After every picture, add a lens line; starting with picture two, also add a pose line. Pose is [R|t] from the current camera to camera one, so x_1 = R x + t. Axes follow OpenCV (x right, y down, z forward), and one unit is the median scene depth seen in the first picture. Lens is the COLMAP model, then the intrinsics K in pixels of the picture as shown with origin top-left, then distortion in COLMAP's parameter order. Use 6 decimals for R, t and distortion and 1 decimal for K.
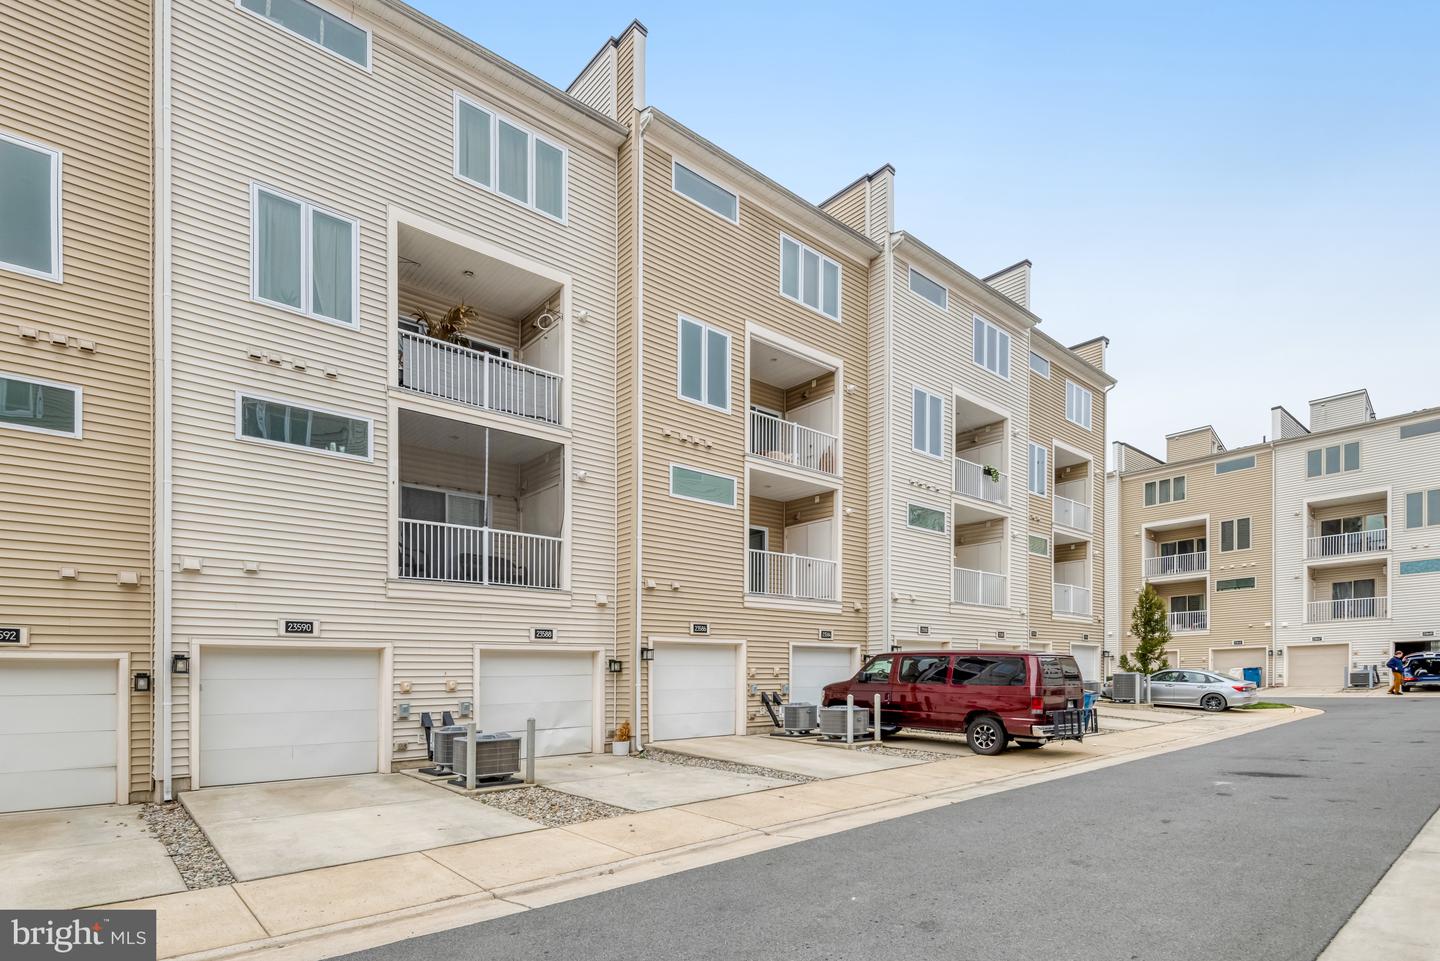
lens RADIAL K [[768.9, 0, 718.2], [0, 768.9, 670.1], [0, 0, 1]] dist [0.000099, -0.011824]
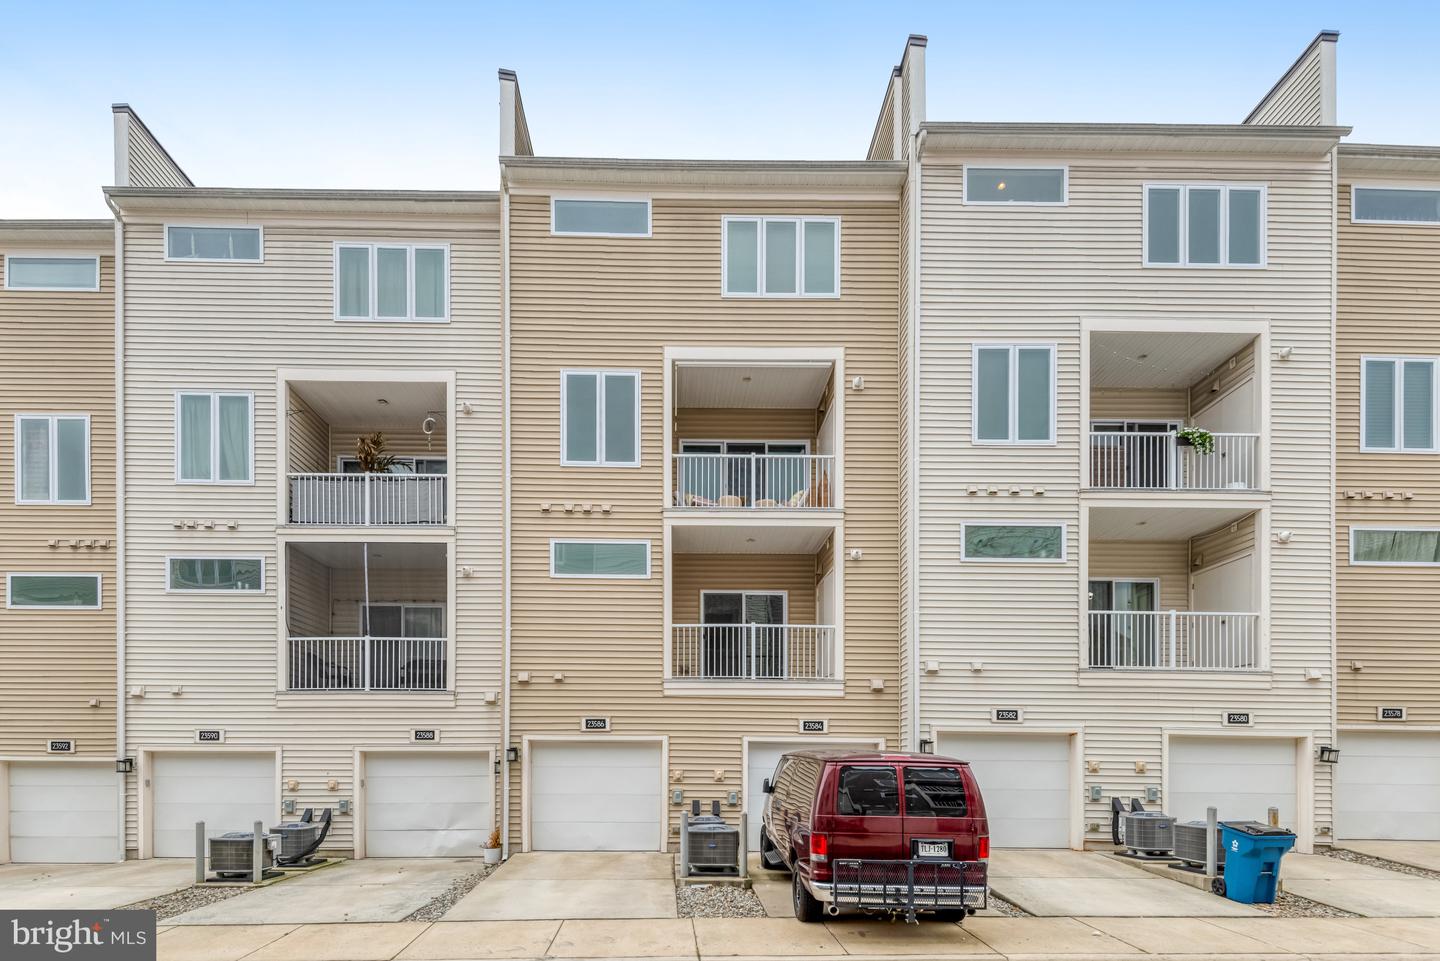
lens RADIAL K [[739.8, 0, 722.5], [0, 739.8, 749.6], [0, 0, 1]] dist [-0.000495, 0.001388]
pose [[0.753326, -0.001914, -0.657645, 0.647488], [-0.003310, 0.999972, -0.006702, -0.021008], [0.657640, 0.007226, 0.753298, 0.482070]]
